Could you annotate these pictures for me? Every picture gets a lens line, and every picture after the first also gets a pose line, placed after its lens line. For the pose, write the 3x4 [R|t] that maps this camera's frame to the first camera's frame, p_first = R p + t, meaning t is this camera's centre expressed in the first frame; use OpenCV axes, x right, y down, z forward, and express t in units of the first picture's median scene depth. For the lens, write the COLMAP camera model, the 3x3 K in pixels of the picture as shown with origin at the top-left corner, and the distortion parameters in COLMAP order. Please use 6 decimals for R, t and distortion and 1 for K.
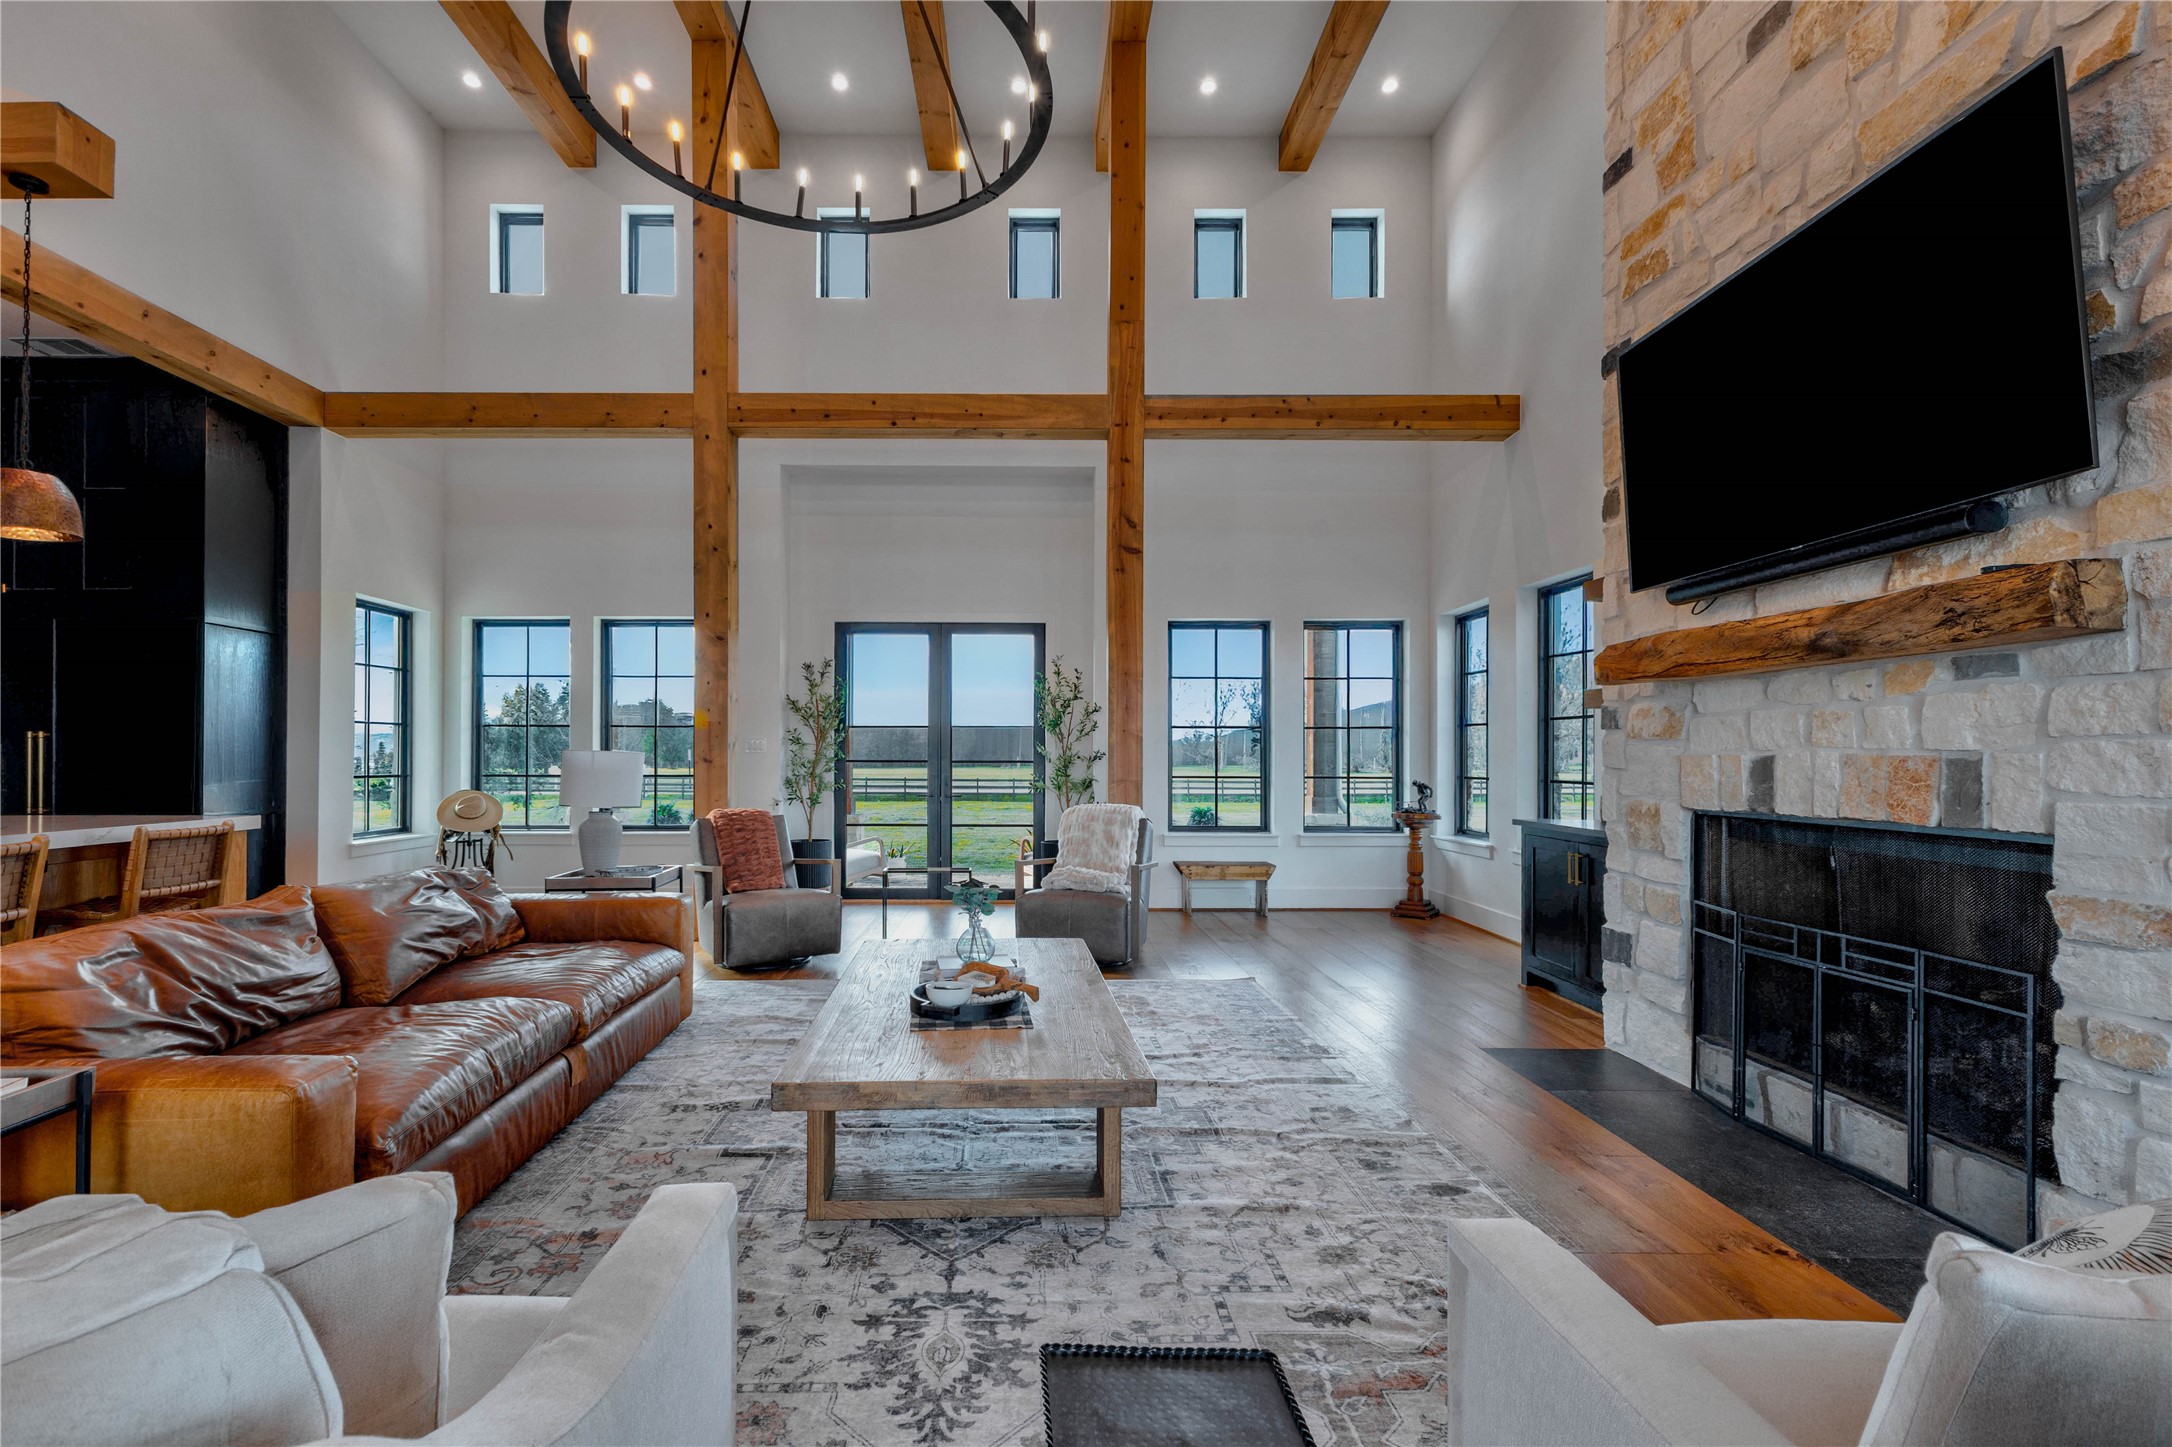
lens RADIAL K [[960.8, 0, 1082.8], [0, 960.8, 755.7], [0, 0, 1]] dist [0.000067, -0.000144]
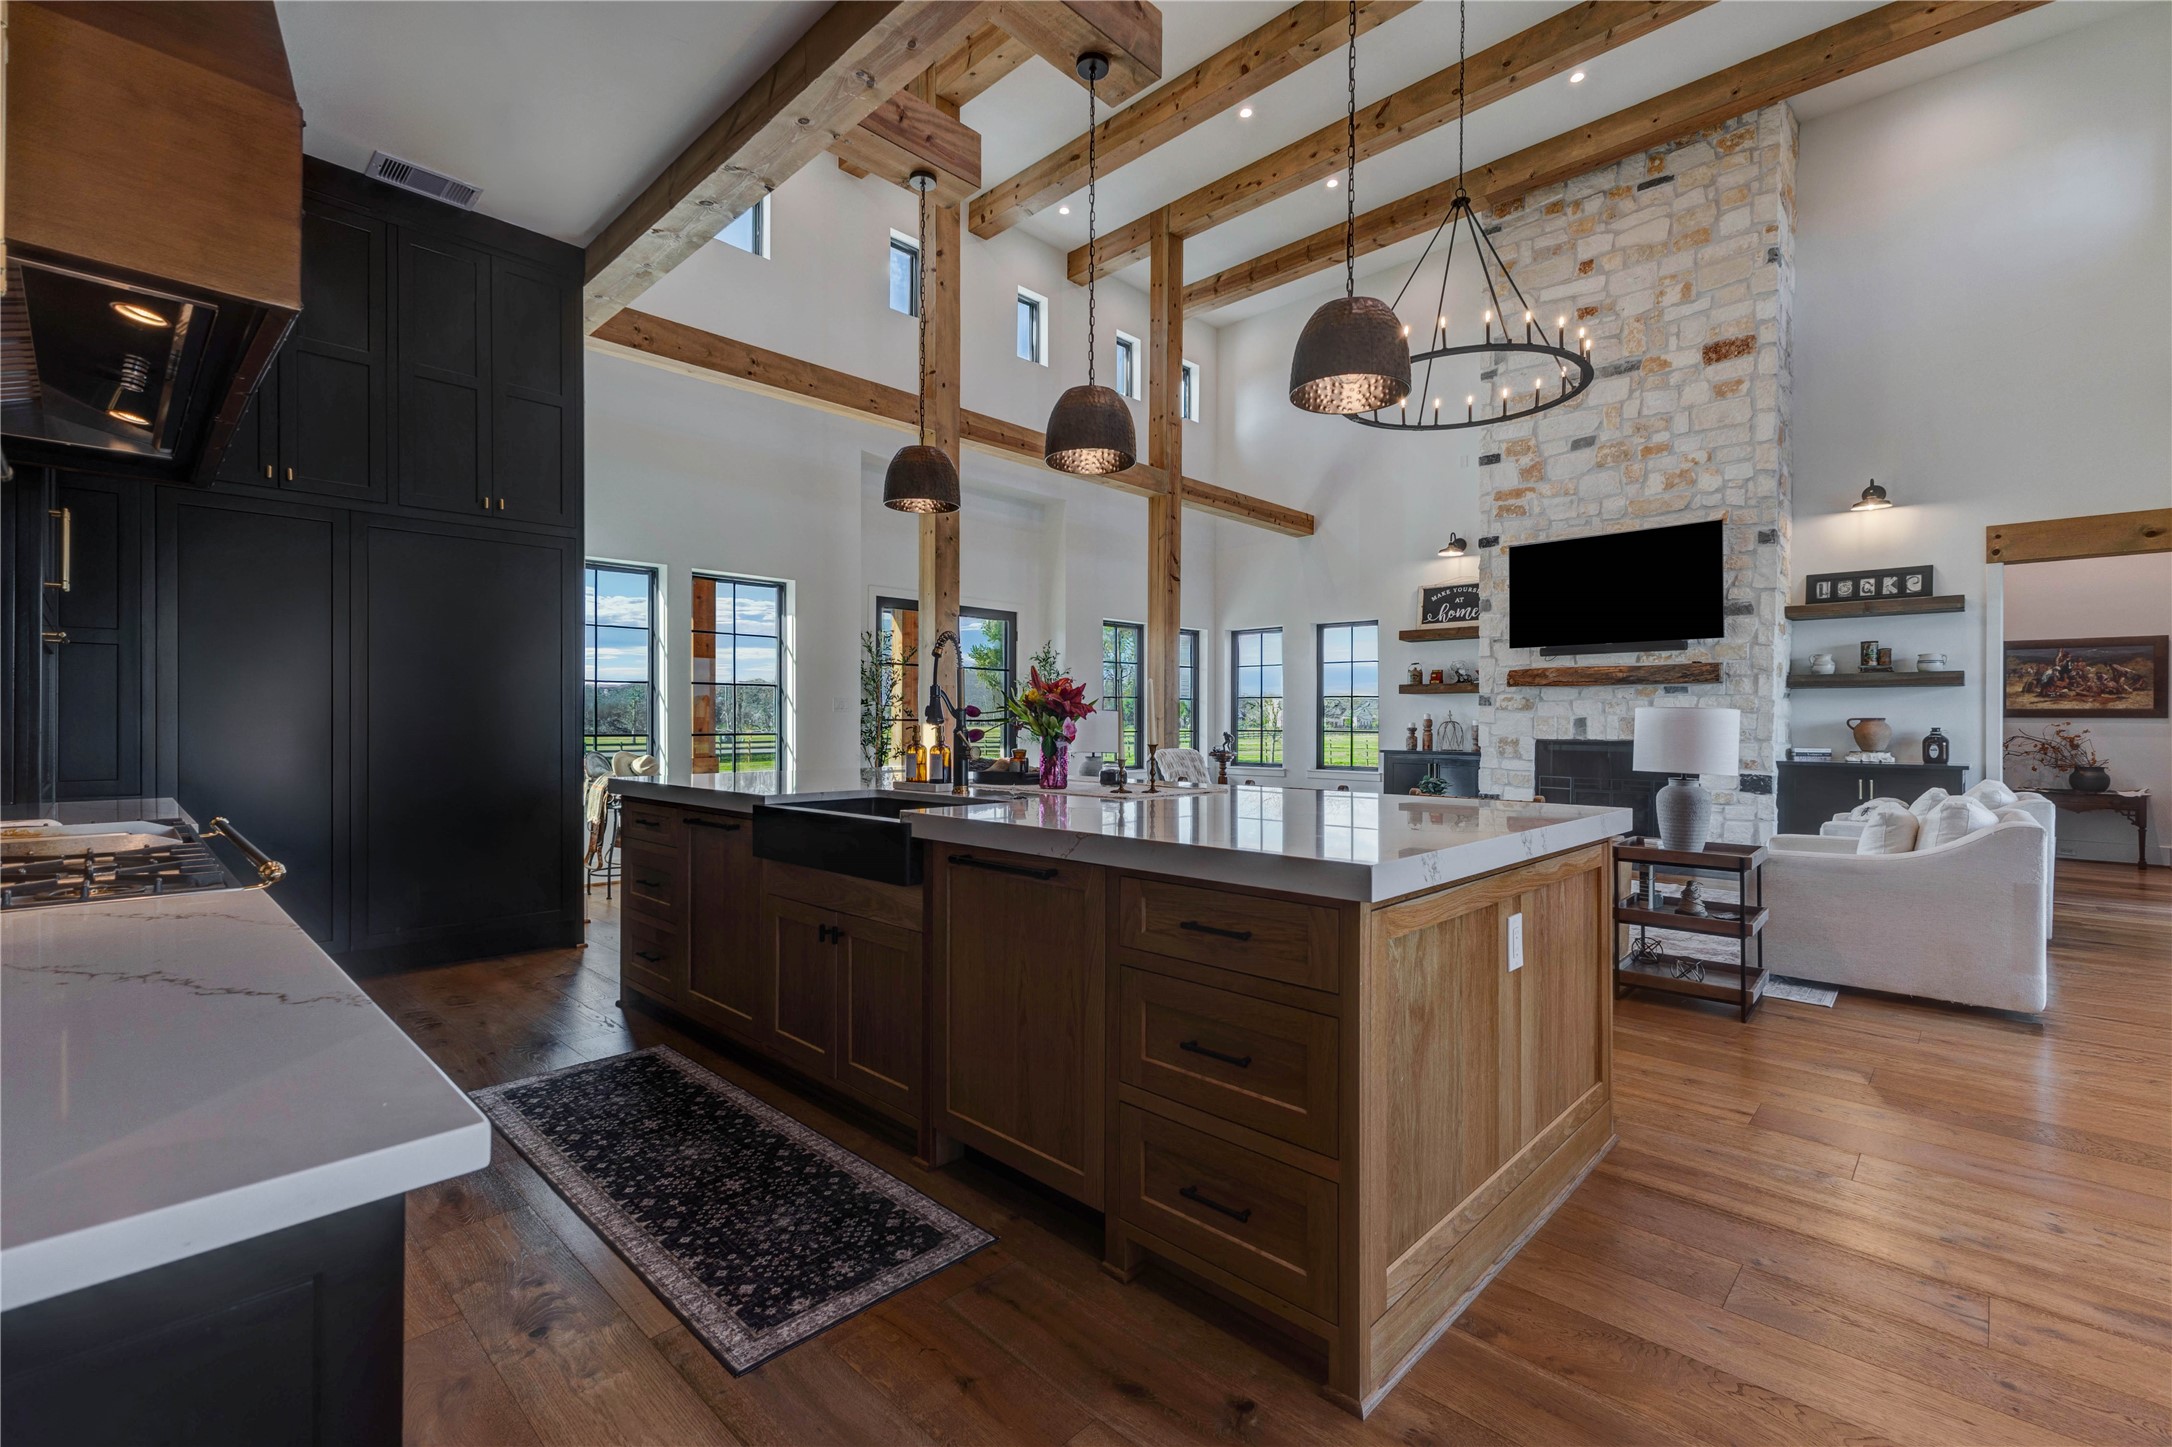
lens RADIAL K [[943.3, 0, 1086.0], [0, 943.3, 723.5], [0, 0, 1]] dist [0.017724, -0.000149]
pose [[0.703084, 0.001962, 0.711104, -1.939910], [-0.005496, 0.999981, 0.002675, 0.016118], [-0.711085, -0.005790, 0.703082, 0.116181]]
